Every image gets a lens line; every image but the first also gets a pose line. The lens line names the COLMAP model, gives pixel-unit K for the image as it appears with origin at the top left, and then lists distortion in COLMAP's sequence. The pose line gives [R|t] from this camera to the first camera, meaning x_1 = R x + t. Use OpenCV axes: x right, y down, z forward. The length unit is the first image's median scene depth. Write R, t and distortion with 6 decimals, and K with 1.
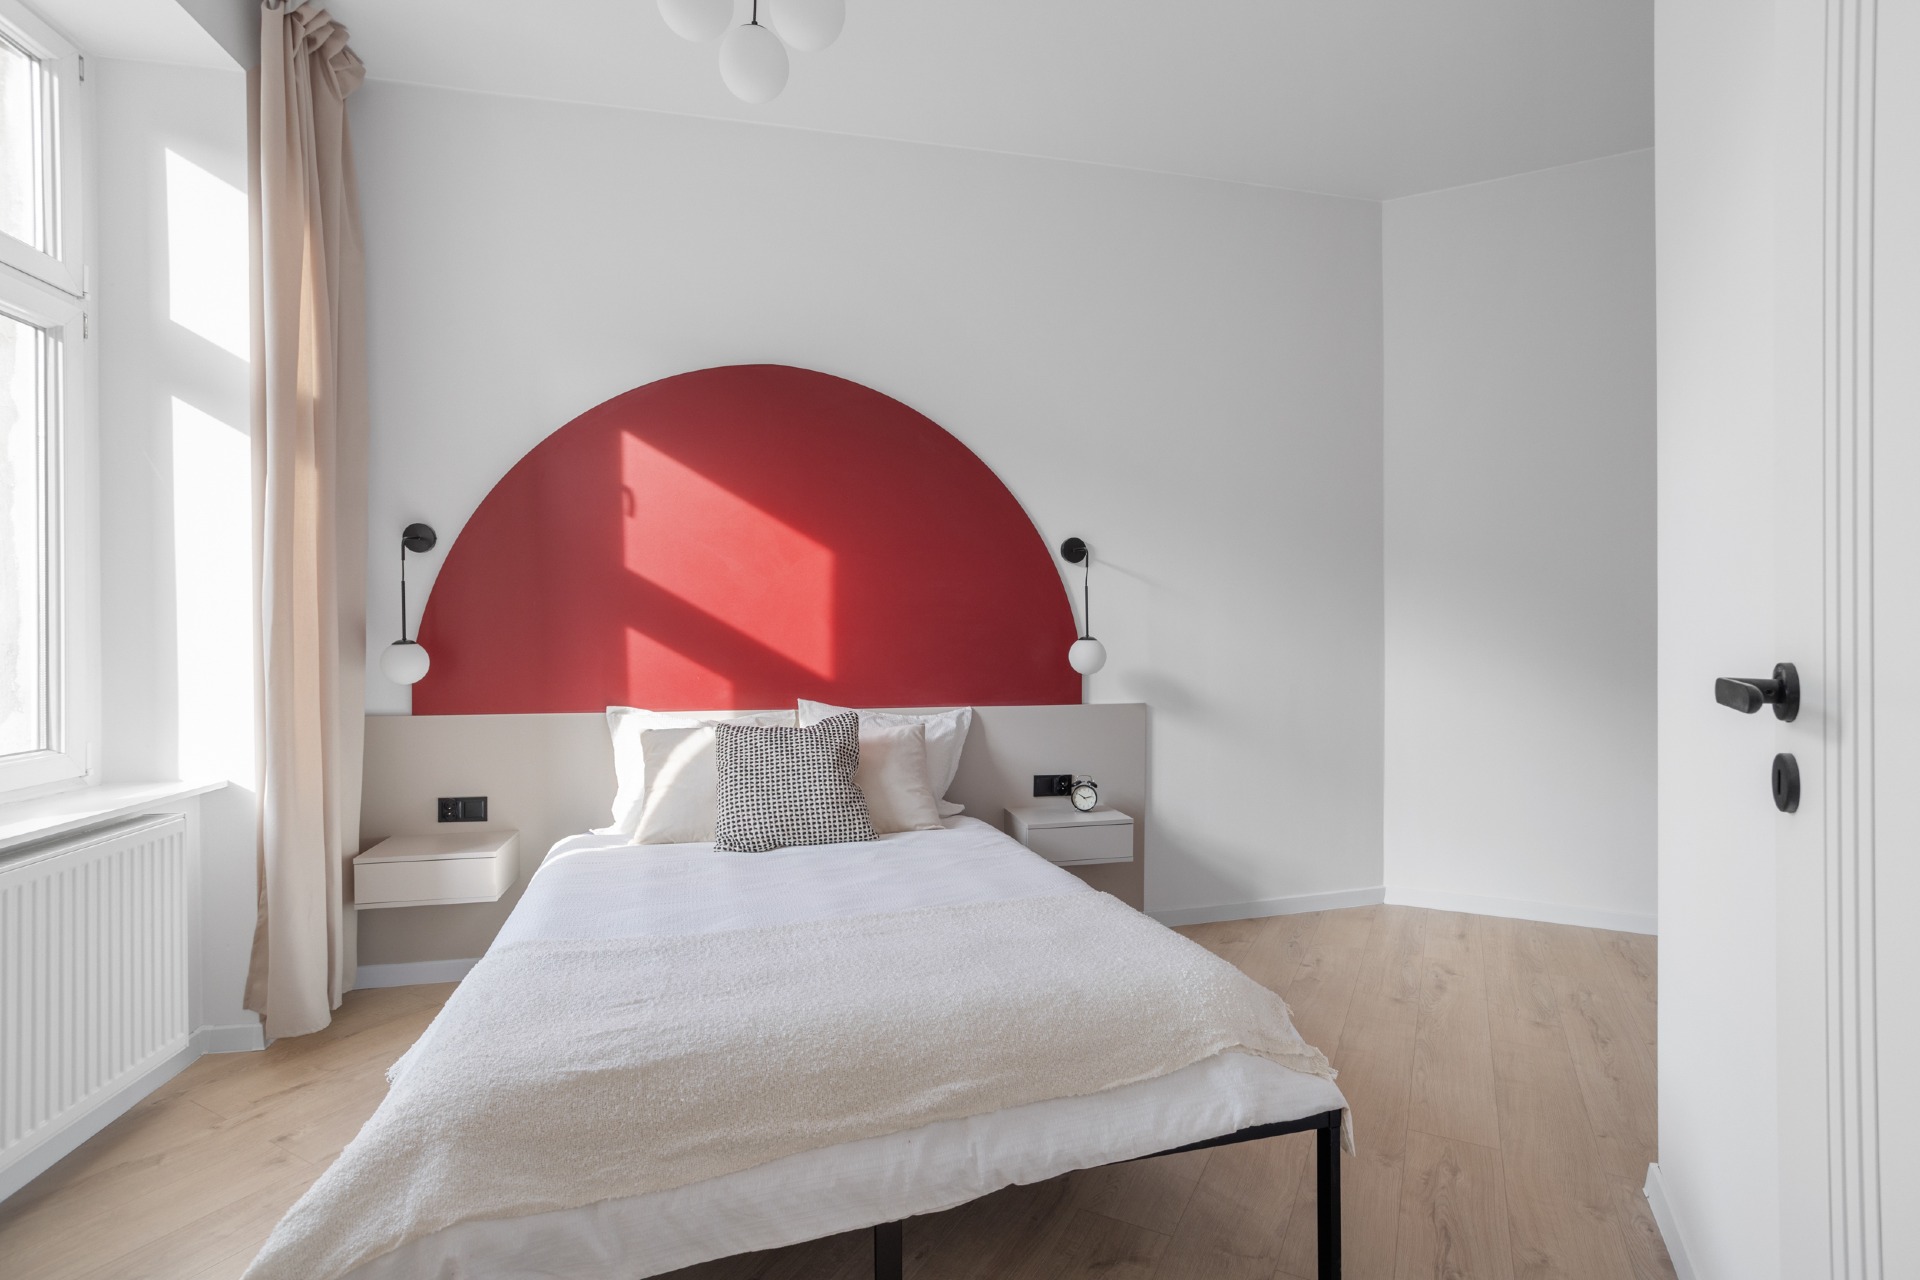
lens RADIAL K [[919.5, 0, 959.4], [0, 919.5, 618.5], [0, 0, 1]] dist [-0.058249, 0.033516]
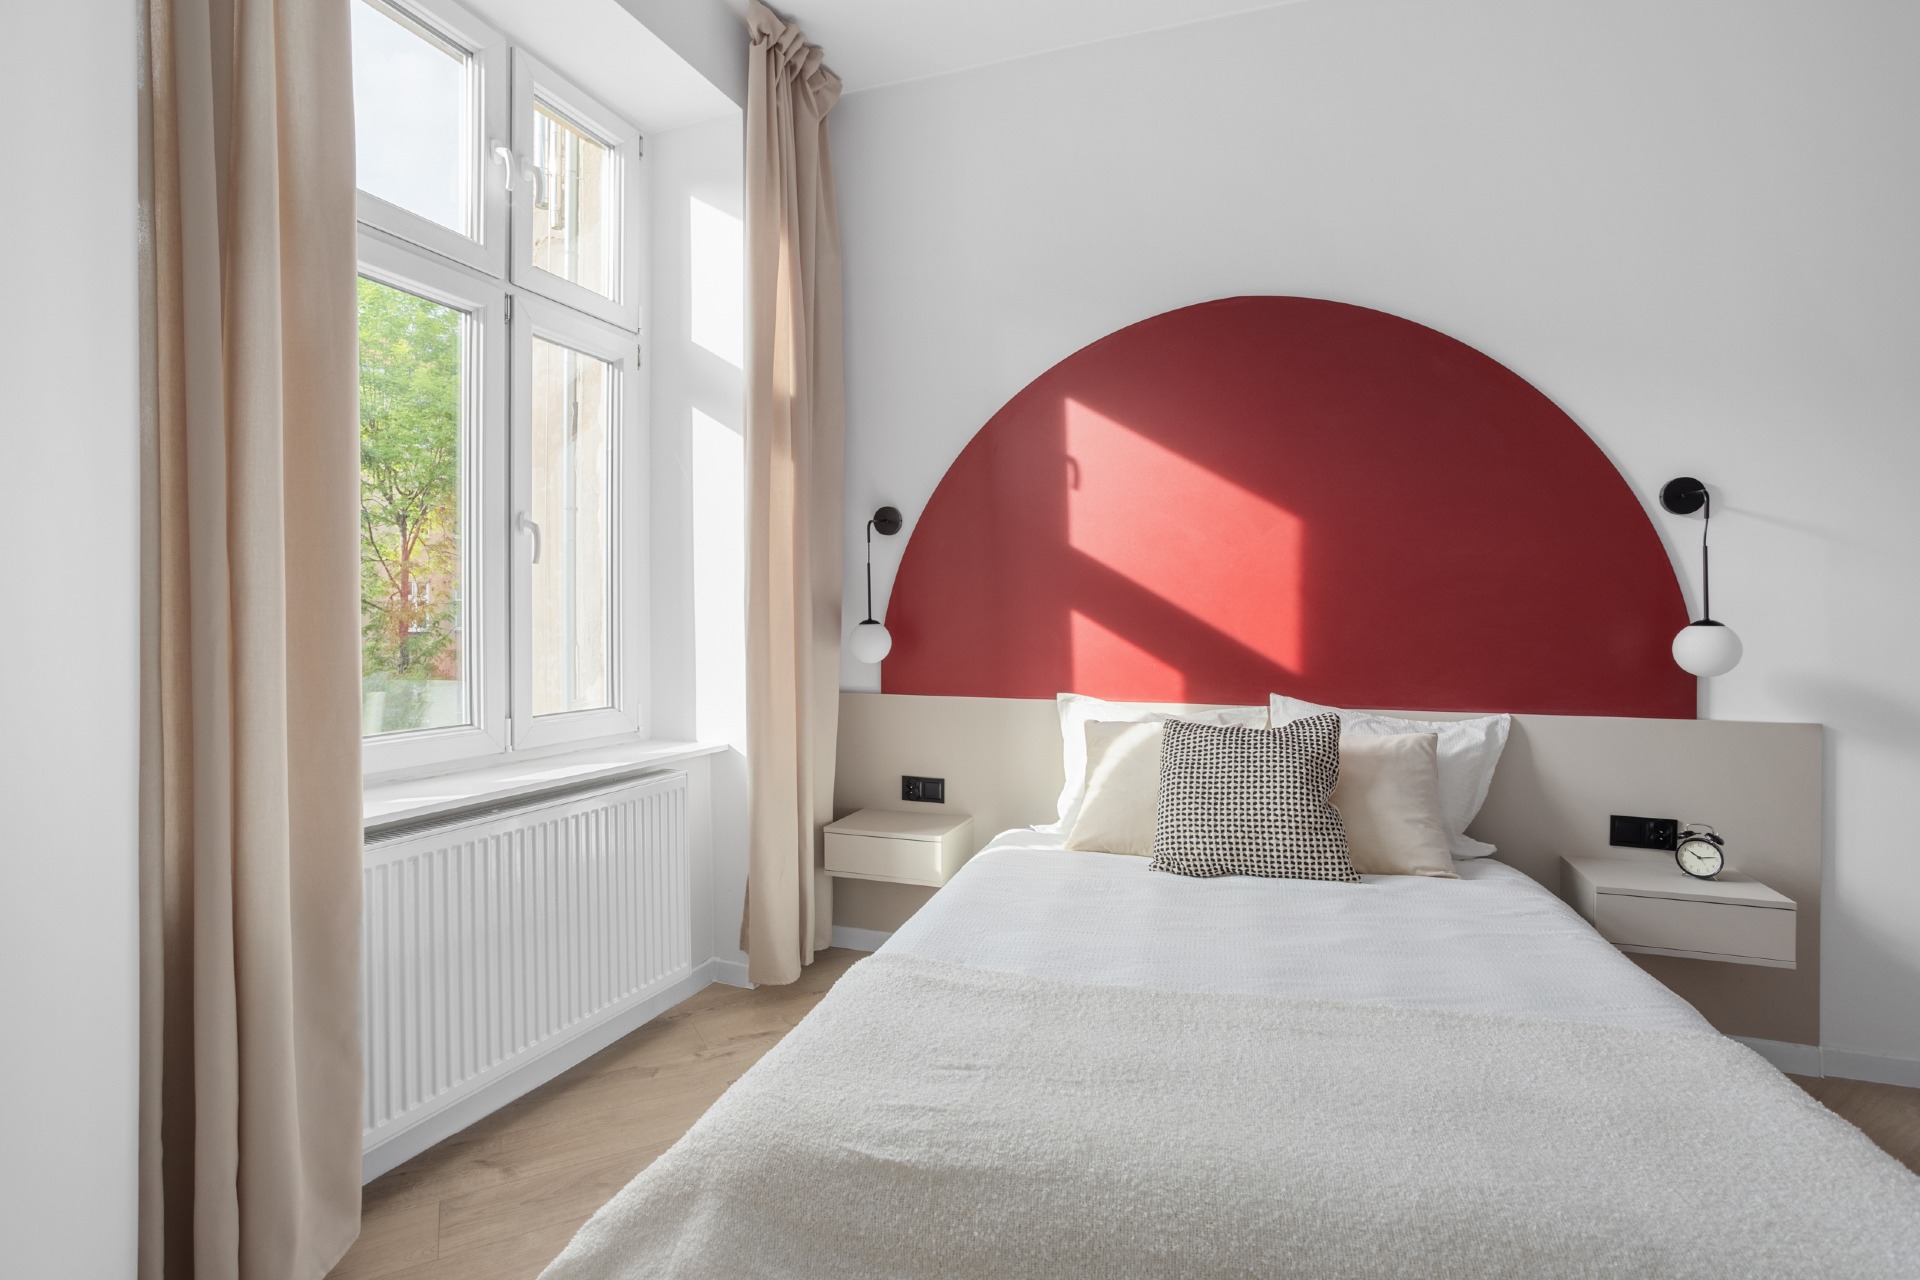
lens RADIAL K [[919.5, 0, 959.4], [0, 919.5, 618.5], [0, 0, 1]] dist [-0.058249, 0.033516]
pose [[0.844048, 0.003230, -0.536258, 0.035946], [0.003862, 0.999919, 0.012102, 0.010072], [0.536254, -0.012286, 0.843967, 0.180266]]
